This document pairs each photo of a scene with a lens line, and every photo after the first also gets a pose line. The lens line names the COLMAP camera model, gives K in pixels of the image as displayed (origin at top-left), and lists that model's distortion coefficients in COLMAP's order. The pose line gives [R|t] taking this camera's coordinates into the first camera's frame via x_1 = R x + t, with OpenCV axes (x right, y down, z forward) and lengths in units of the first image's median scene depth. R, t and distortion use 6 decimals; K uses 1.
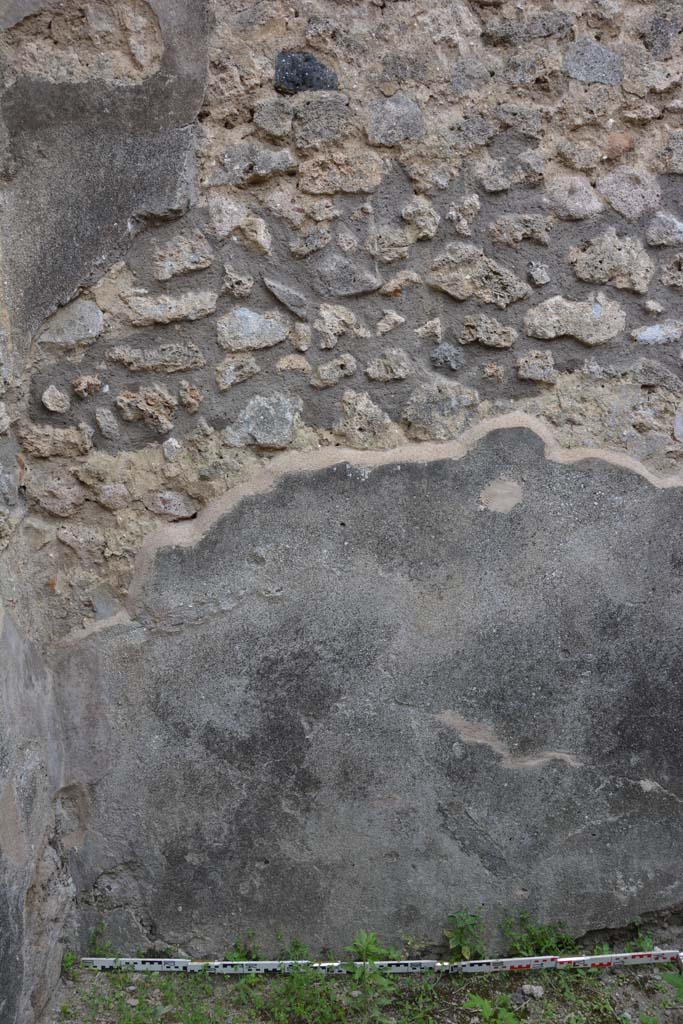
lens RADIAL K [[791.9, 0, 352.5], [0, 791.9, 516.0], [0, 0, 1]] dist [-0.162353, 0.115230]
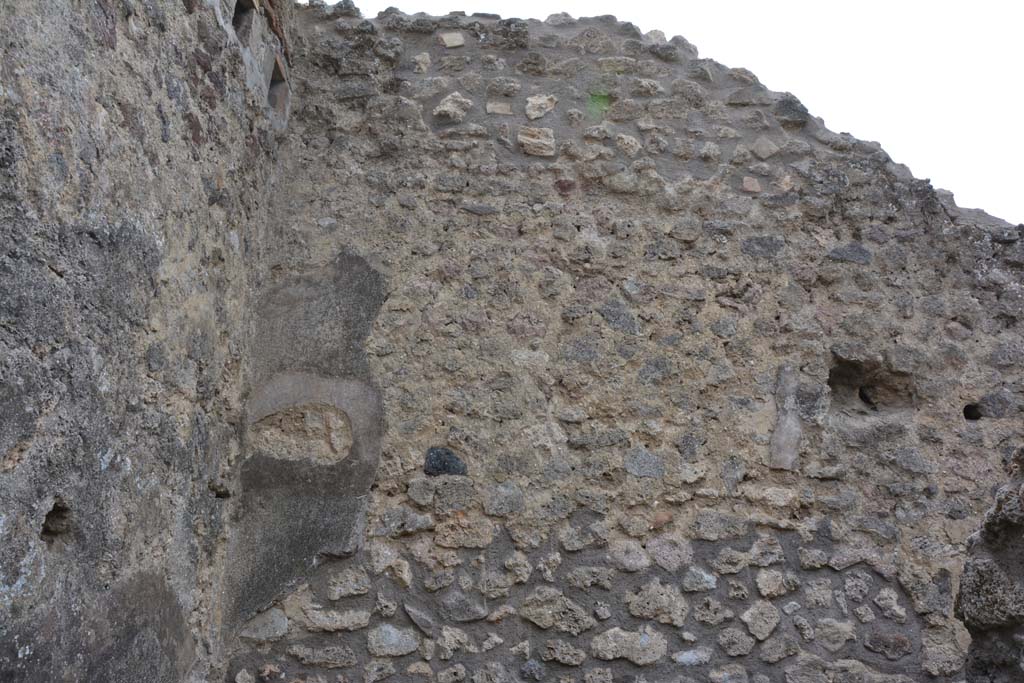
lens RADIAL K [[791.9, 0, 510.0], [0, 791.9, 349.9], [0, 0, 1]] dist [-0.162353, 0.115230]
pose [[0.997897, 0.047249, -0.044383, 0.115544], [-0.061779, 0.900559, -0.430322, -0.125160], [0.019637, 0.432159, 0.901584, -0.454029]]
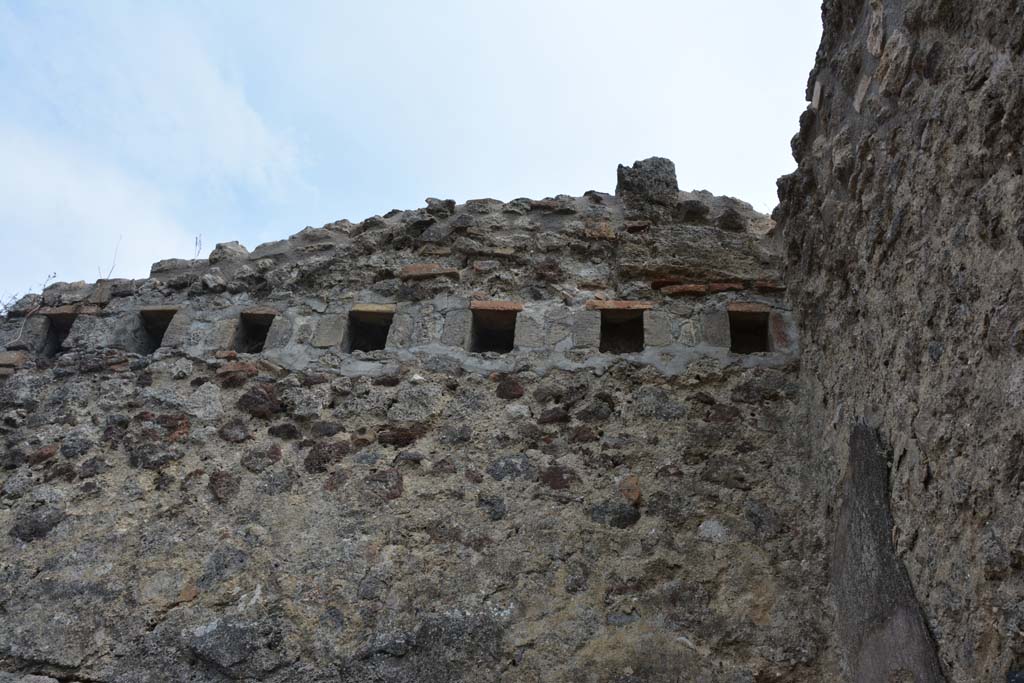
lens RADIAL K [[791.9, 0, 510.1], [0, 791.9, 344.1], [0, 0, 1]] dist [-0.162353, 0.115230]
pose [[-0.100134, -0.647028, -0.755862, 0.613208], [-0.214746, 0.755829, -0.618552, -0.318996], [0.971523, 0.100381, -0.214631, 0.658139]]
